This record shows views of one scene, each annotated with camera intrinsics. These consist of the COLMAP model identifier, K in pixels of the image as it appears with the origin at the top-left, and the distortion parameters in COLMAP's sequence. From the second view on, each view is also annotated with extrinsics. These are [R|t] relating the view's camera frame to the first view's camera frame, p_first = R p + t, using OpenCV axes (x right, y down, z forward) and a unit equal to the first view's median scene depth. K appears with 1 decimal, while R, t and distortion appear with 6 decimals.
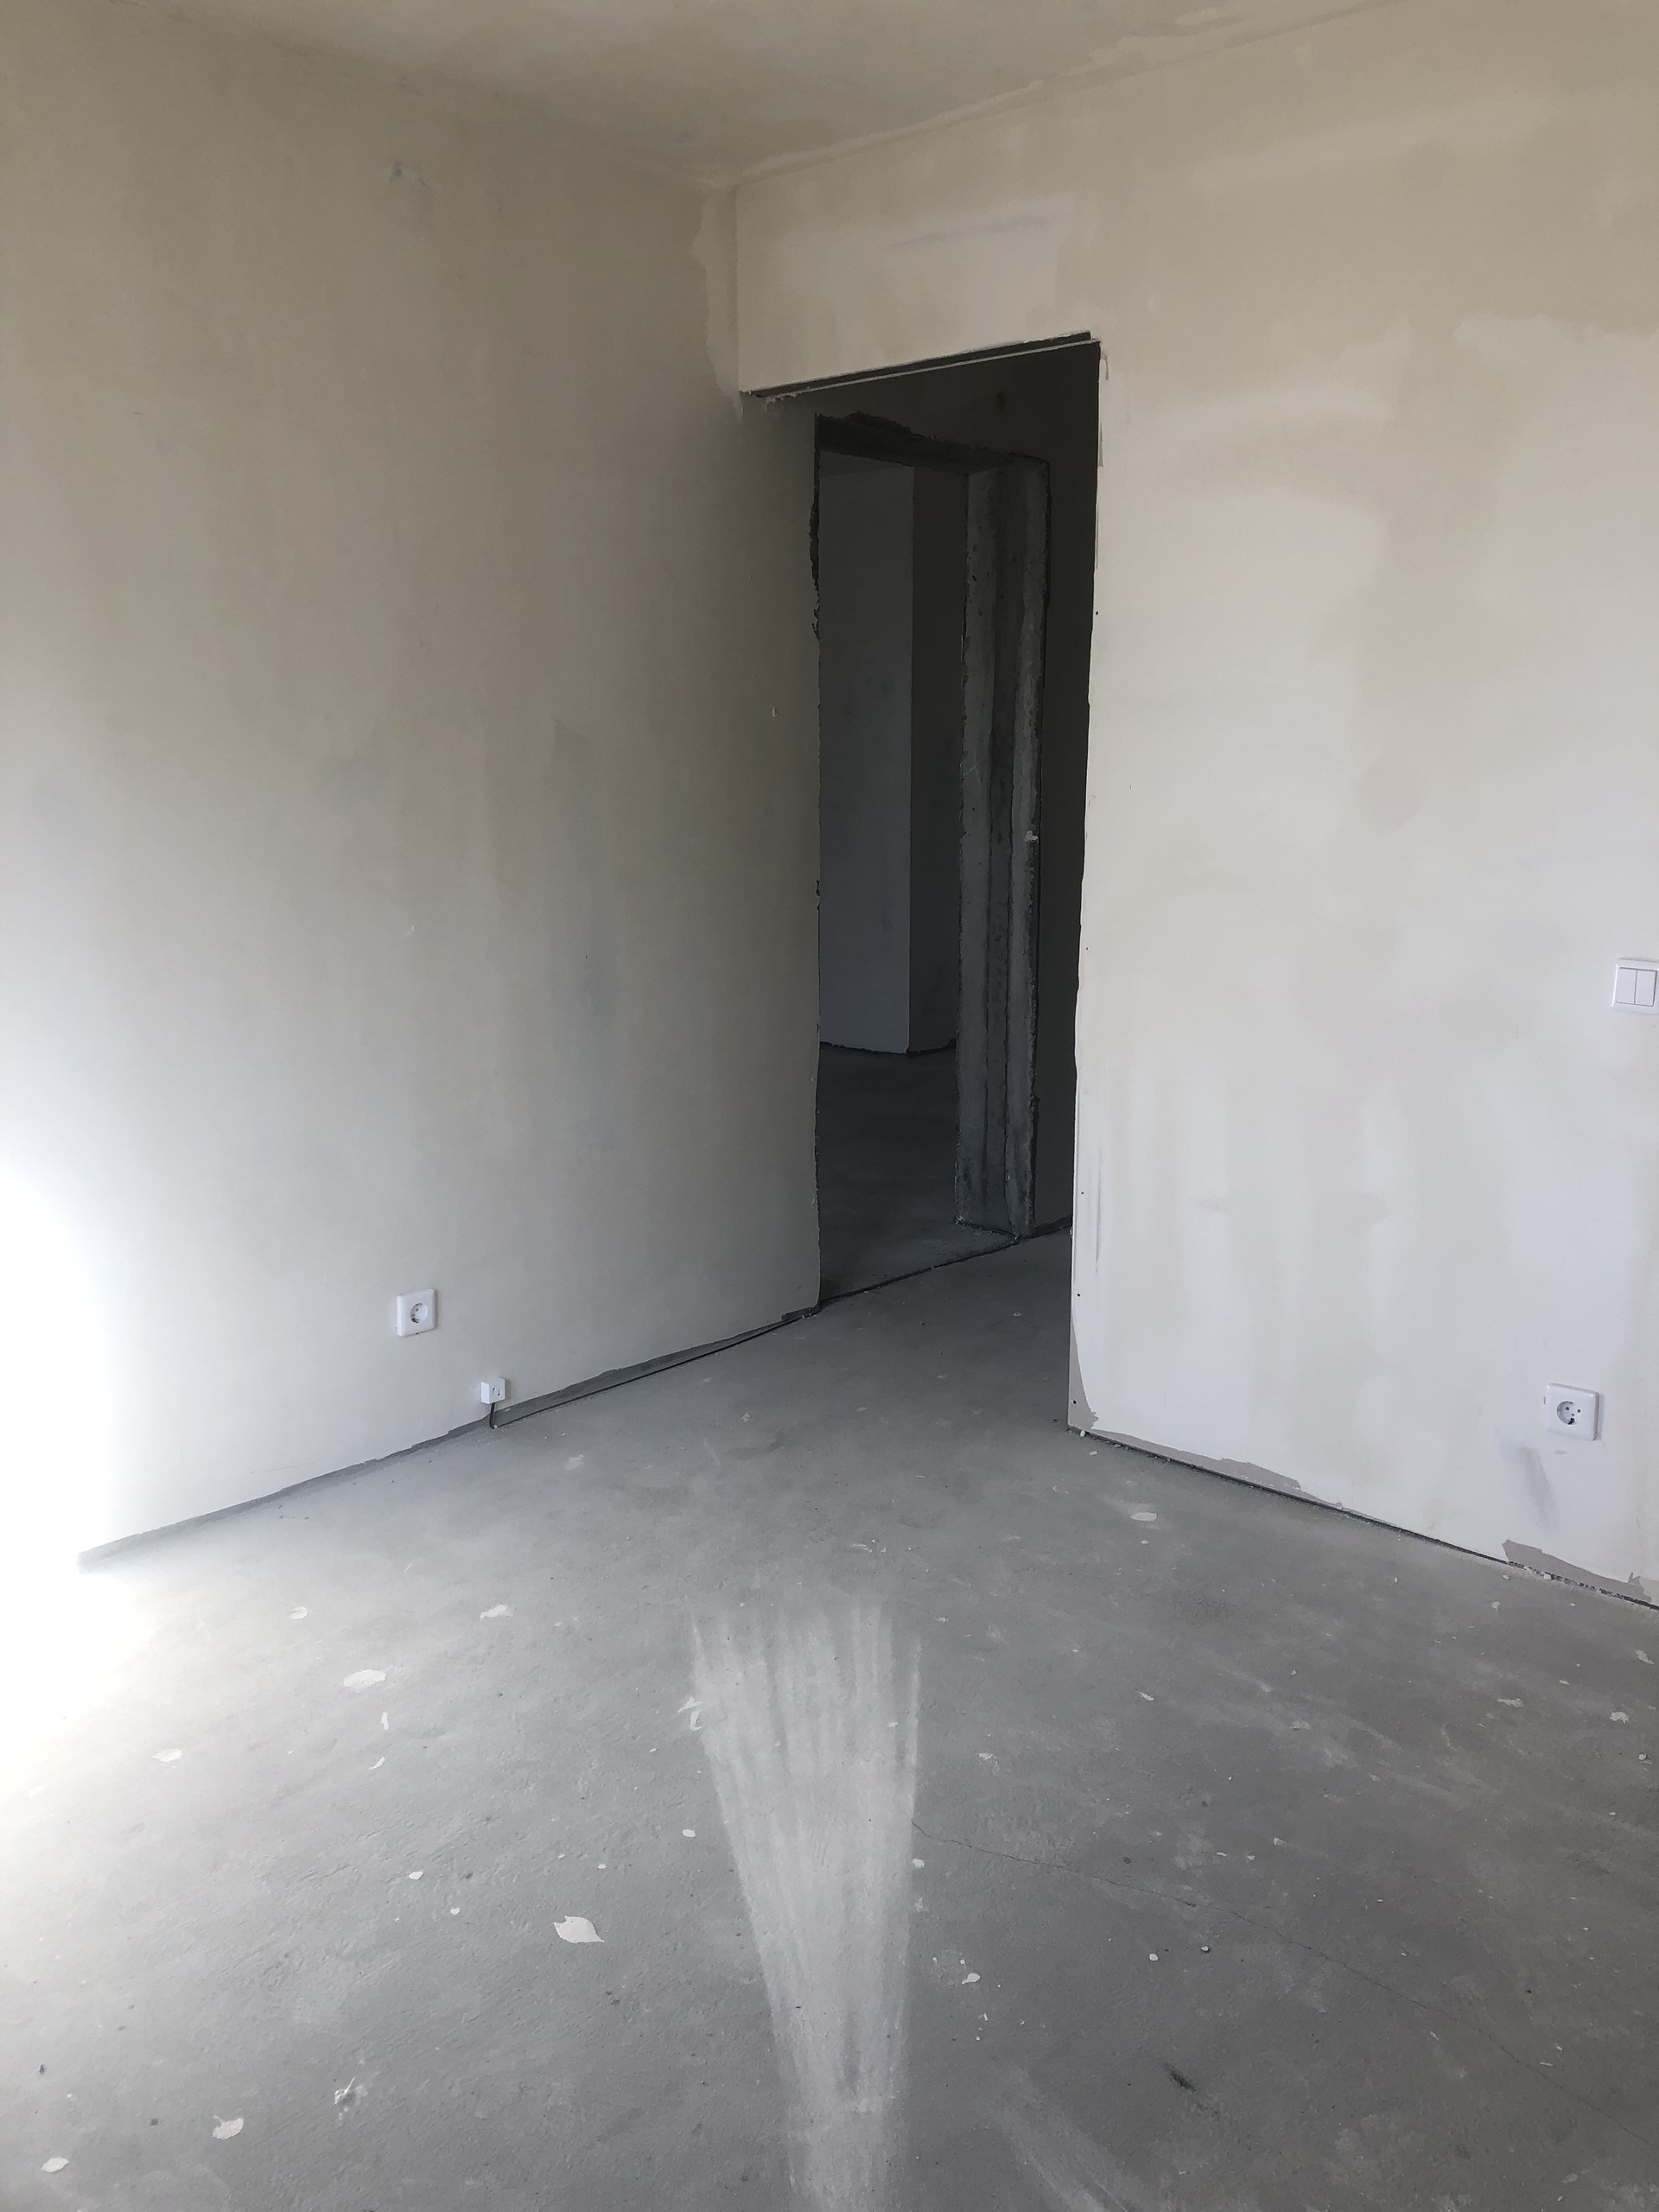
lens RADIAL K [[1790.7, 0, 828.8], [0, 1790.7, 1106.7], [0, 0, 1]] dist [0.037620, -0.017939]
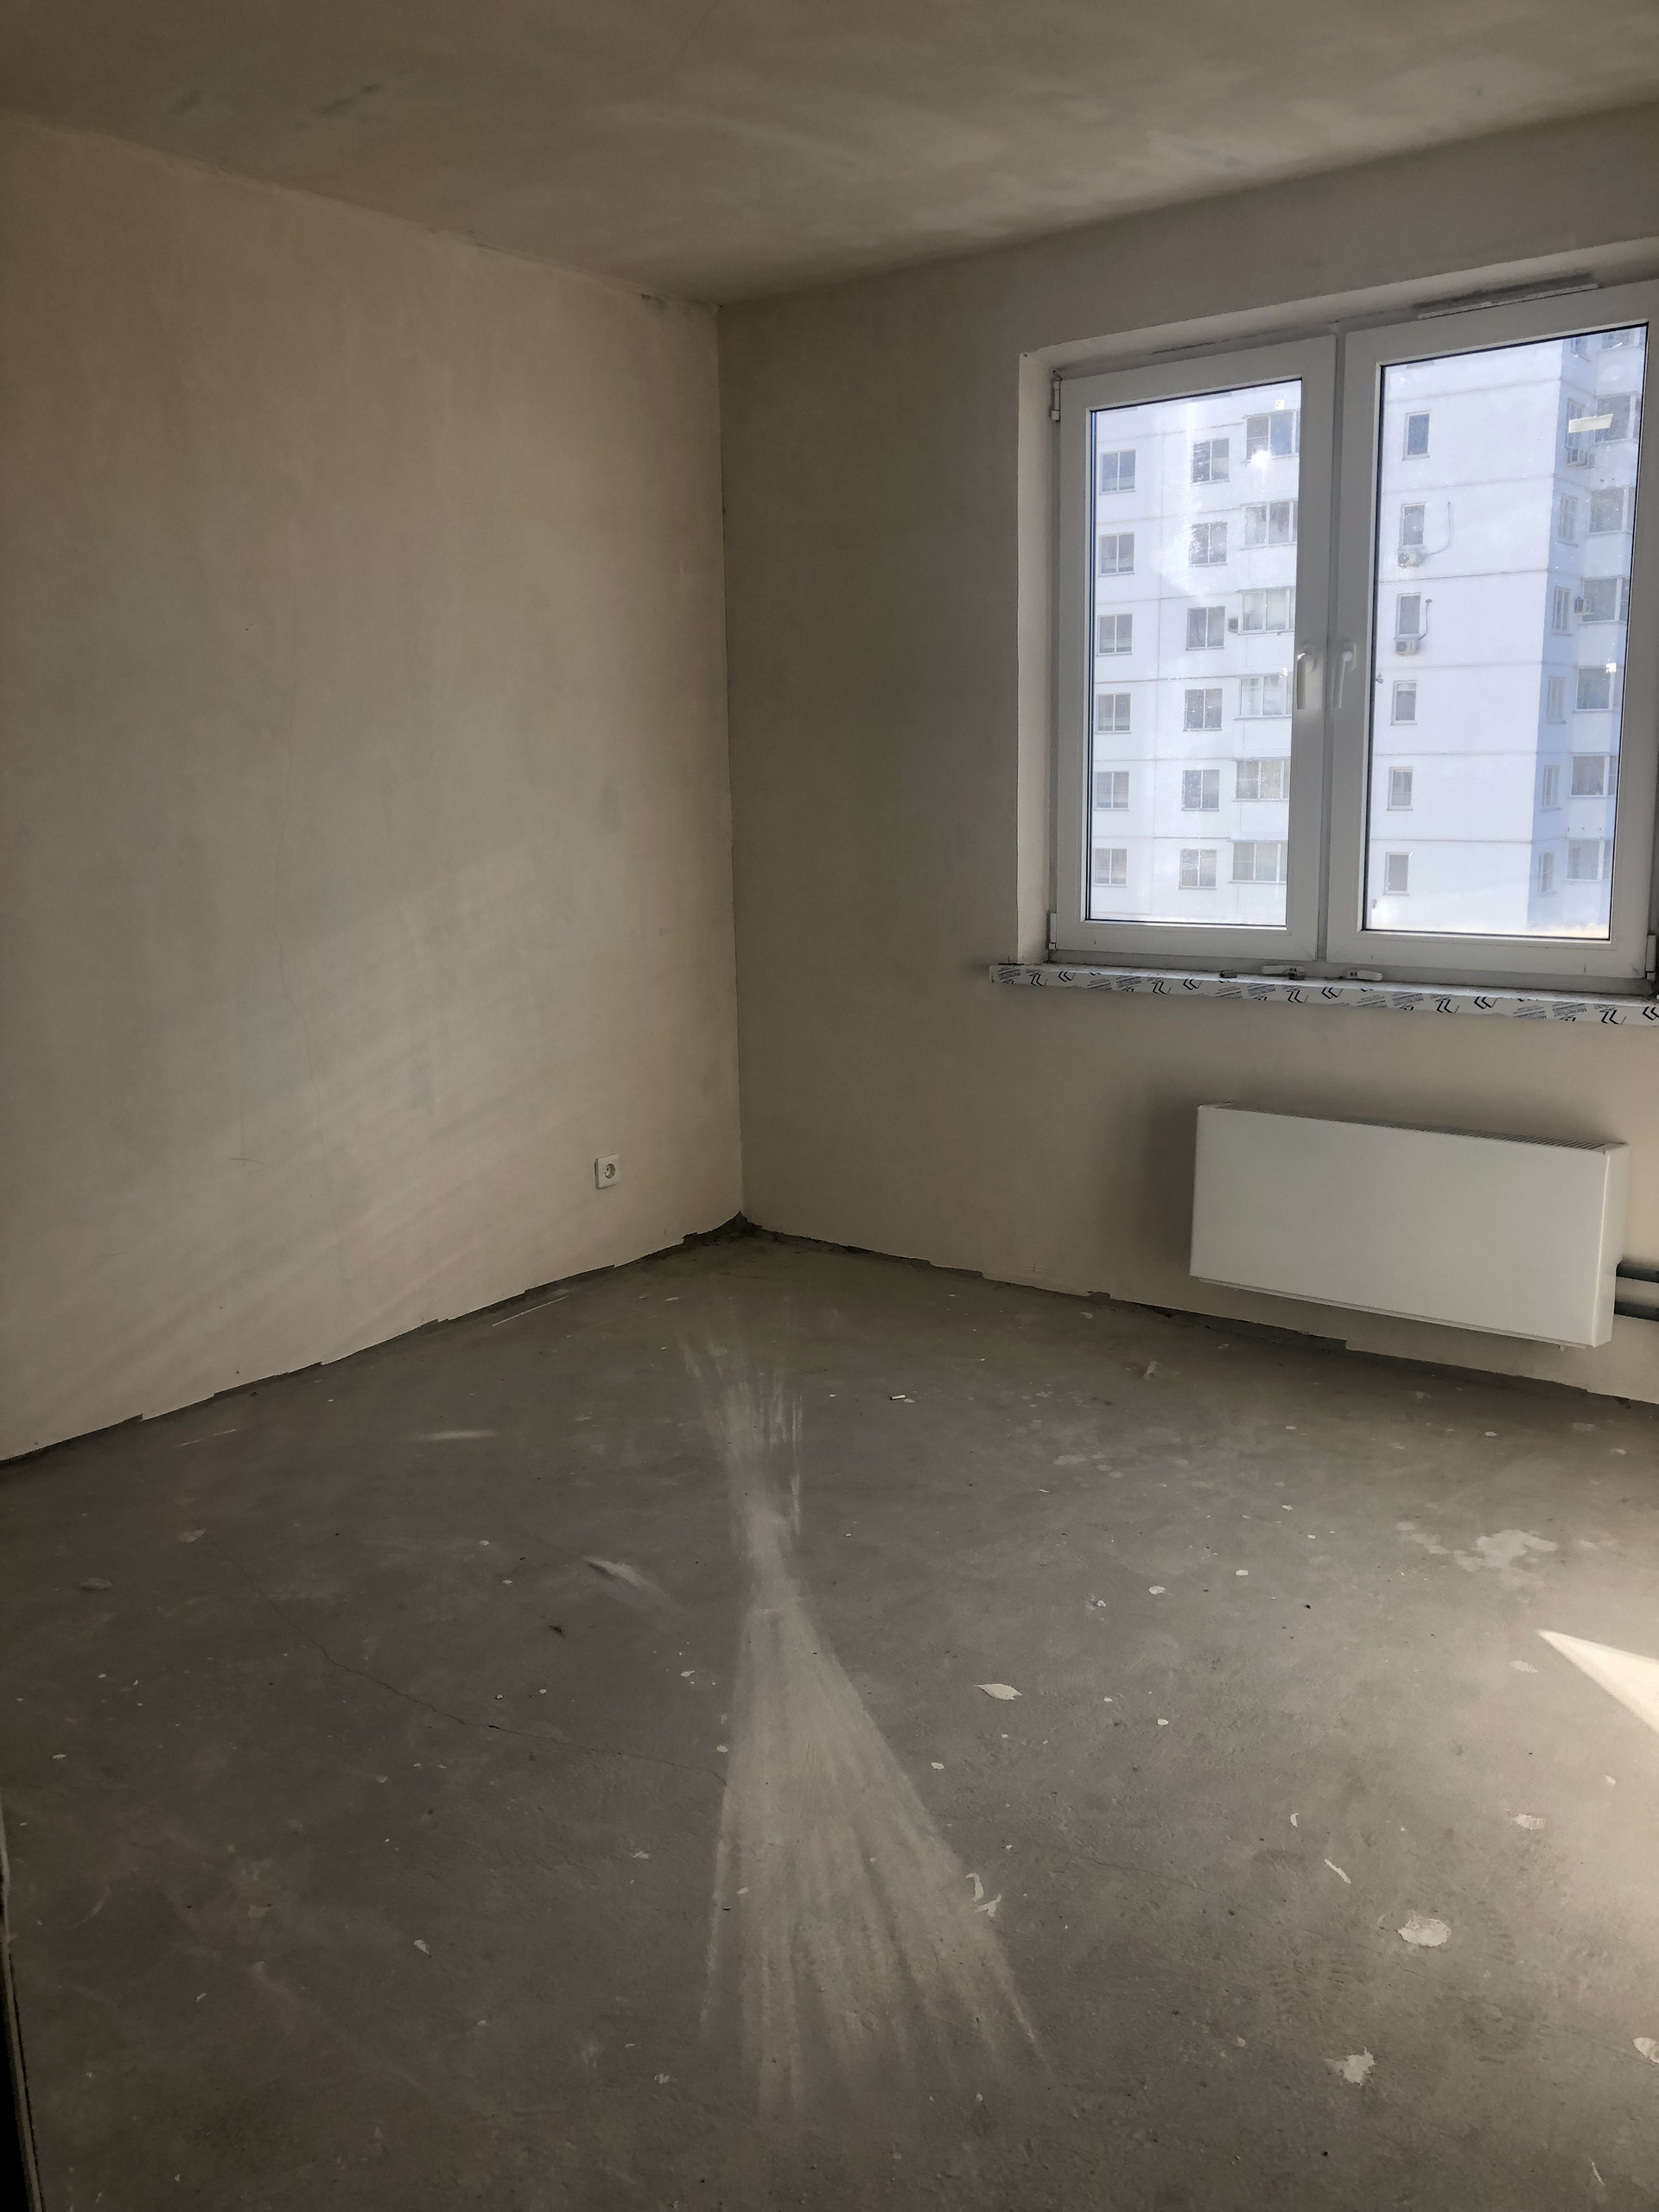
lens RADIAL K [[1790.7, 0, 829.5], [0, 1790.7, 1107.4], [0, 0, 1]] dist [0.037620, -0.017939]
pose [[-0.997165, 0.031928, -0.068136, 0.042280], [0.003575, 0.924591, 0.380944, -0.333660], [0.075161, 0.379620, -0.922084, 1.700982]]
